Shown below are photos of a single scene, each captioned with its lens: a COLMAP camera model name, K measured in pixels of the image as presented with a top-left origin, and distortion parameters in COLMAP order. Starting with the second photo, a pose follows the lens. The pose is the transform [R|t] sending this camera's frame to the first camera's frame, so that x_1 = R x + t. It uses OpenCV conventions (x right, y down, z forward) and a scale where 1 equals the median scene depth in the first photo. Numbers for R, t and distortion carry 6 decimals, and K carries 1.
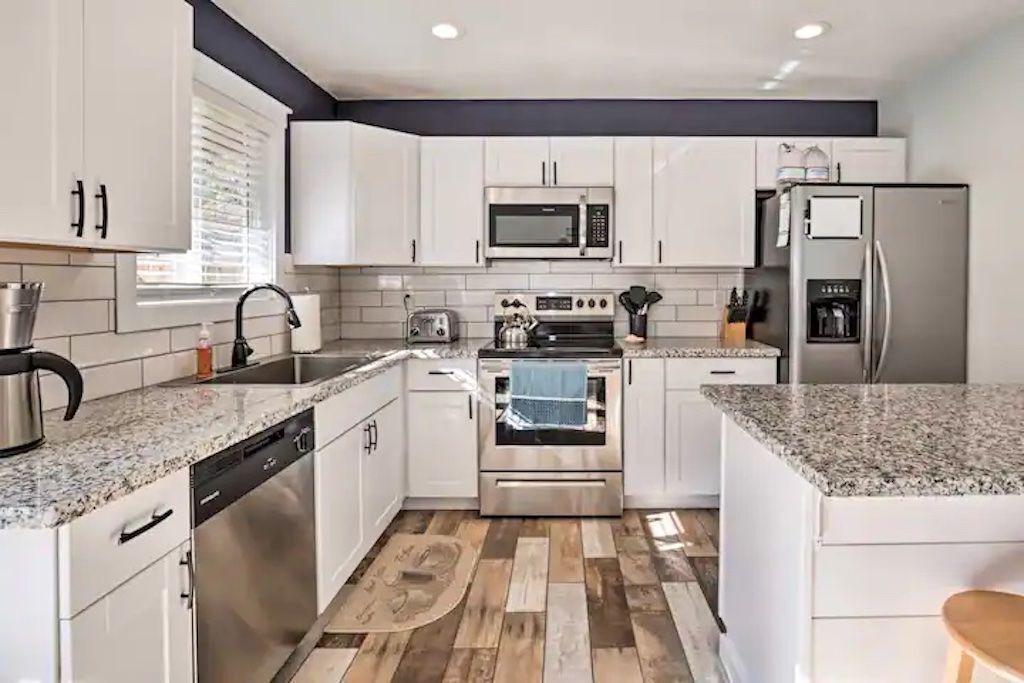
lens RADIAL K [[544.5, 0, 561.5], [0, 544.5, 301.5], [0, 0, 1]] dist [-0.014646, -0.000797]
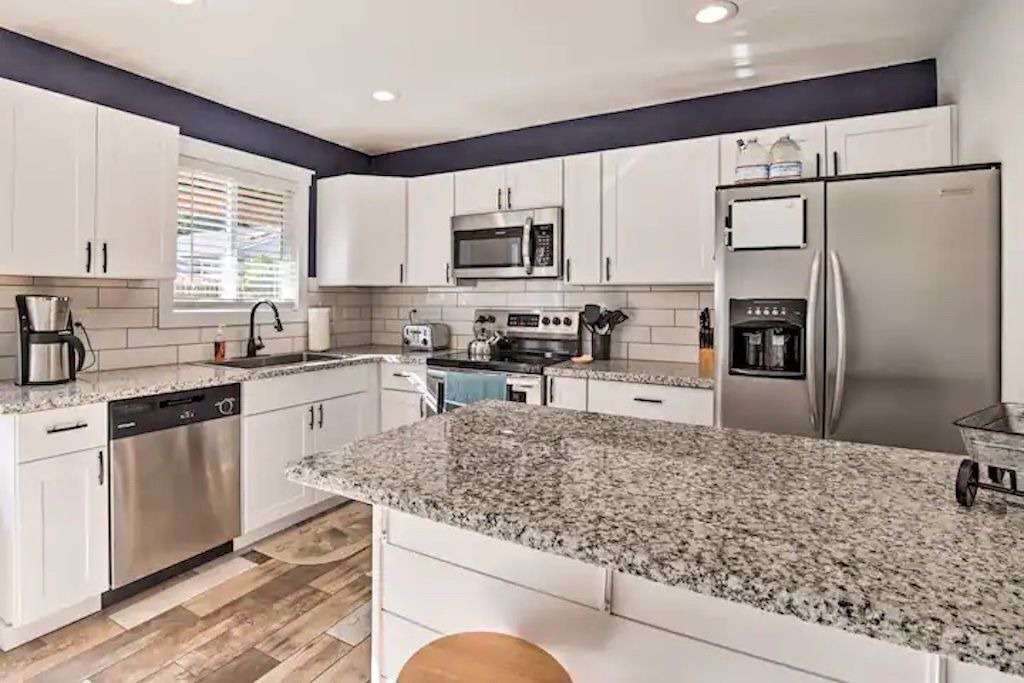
lens RADIAL K [[541.5, 0, 465.1], [0, 541.5, 302.6], [0, 0, 1]] dist [-0.028856, 0.002259]
pose [[0.843725, 0.009719, -0.536688, 0.526195], [-0.025978, 0.999404, -0.022742, -0.004839], [0.536147, 0.033130, 0.843474, 0.070576]]
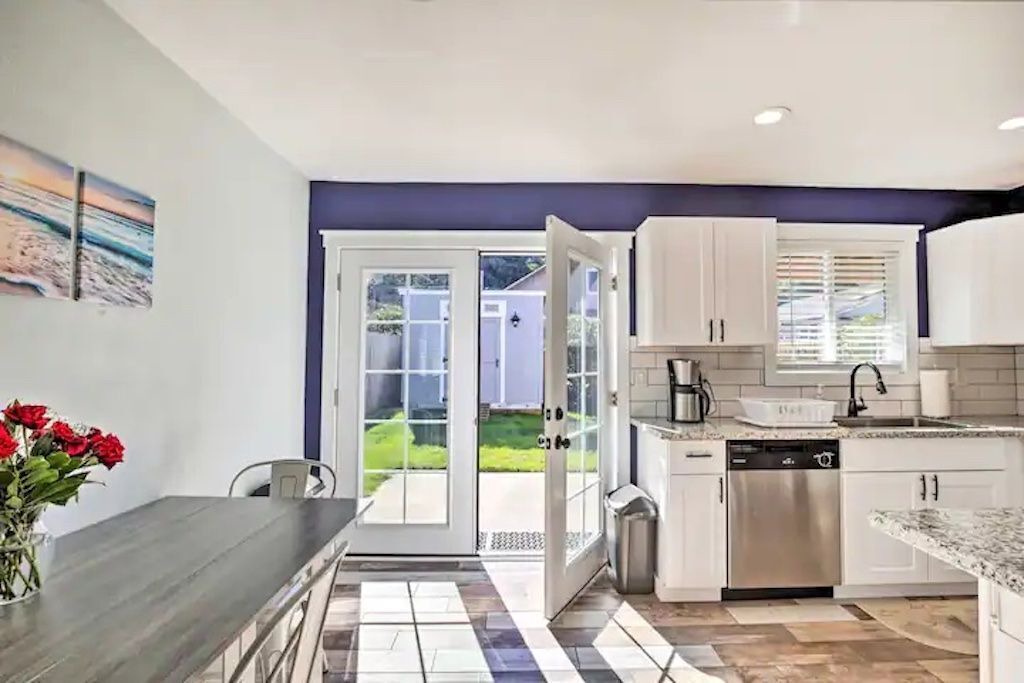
lens RADIAL K [[495.5, 0, 517.8], [0, 495.5, 338.9], [0, 0, 1]] dist [-0.020135, 0.001332]
pose [[0.011912, -0.039506, -0.999148, 0.608018], [-0.036409, 0.998540, -0.039916, -0.005853], [0.999266, 0.036853, 0.010456, 0.041719]]
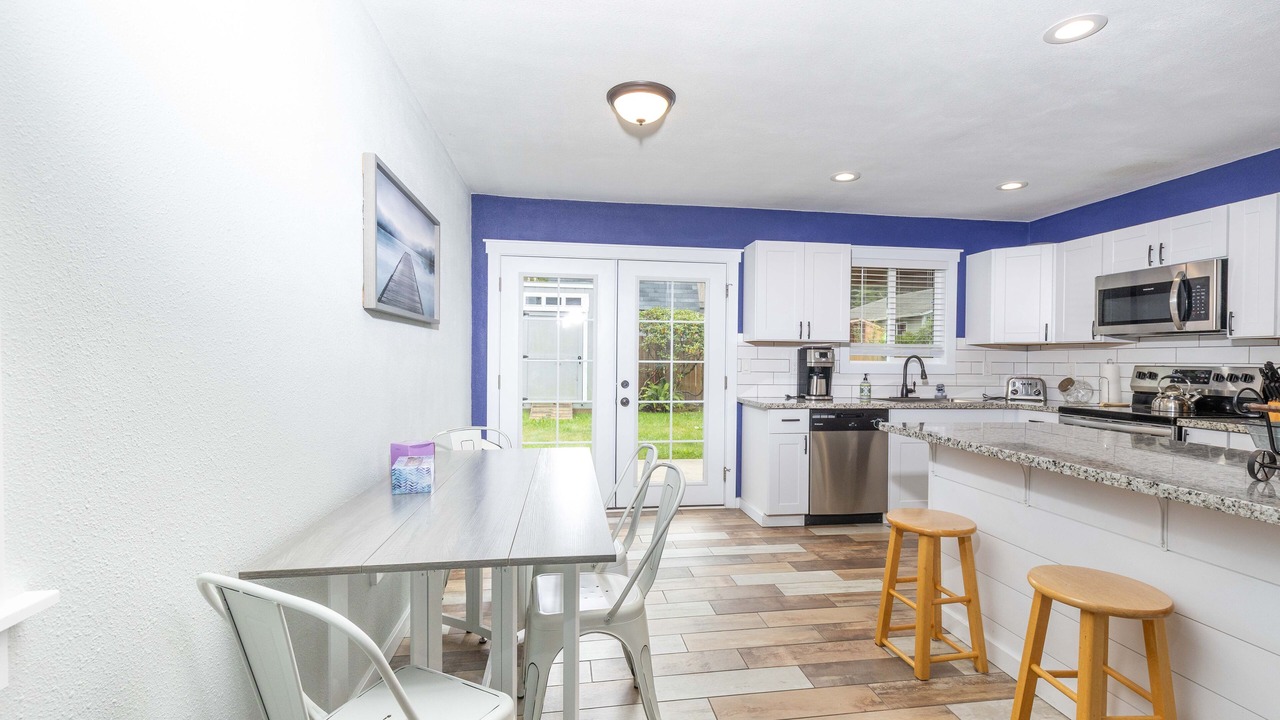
lens RADIAL K [[583.0, 0, 647.2], [0, 583.0, 361.2], [0, 0, 1]] dist [0.017210, -0.000067]
pose [[0.137055, 0.005725, -0.990547, 1.092151], [-0.046057, 0.998939, -0.000599, 0.025664], [0.989492, 0.045704, 0.137173, -0.169886]]
